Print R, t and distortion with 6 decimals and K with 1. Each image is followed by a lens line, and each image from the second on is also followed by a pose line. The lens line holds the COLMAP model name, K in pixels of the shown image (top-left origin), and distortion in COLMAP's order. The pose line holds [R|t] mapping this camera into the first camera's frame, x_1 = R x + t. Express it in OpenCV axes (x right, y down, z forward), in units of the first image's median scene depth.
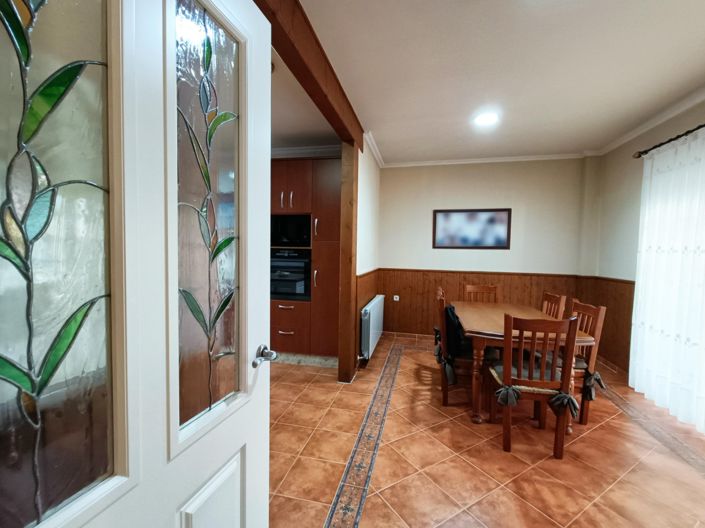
lens RADIAL K [[314.7, 0, 352.0], [0, 314.7, 265.0], [0, 0, 1]] dist [0.004526, -0.003427]
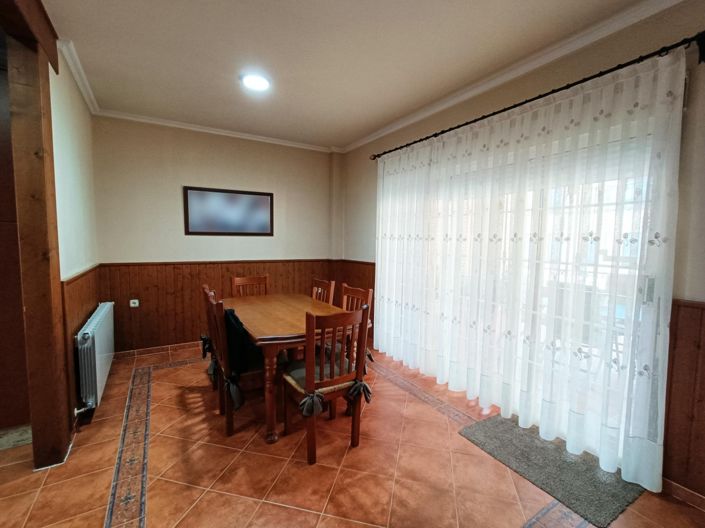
lens RADIAL K [[314.7, 0, 353.9], [0, 314.7, 263.4], [0, 0, 1]] dist [0.004526, -0.003427]
pose [[0.704673, -0.063413, 0.706693, -0.016086], [0.032932, 0.997848, 0.056701, -0.017914], [-0.708768, -0.016683, 0.705245, 0.204484]]
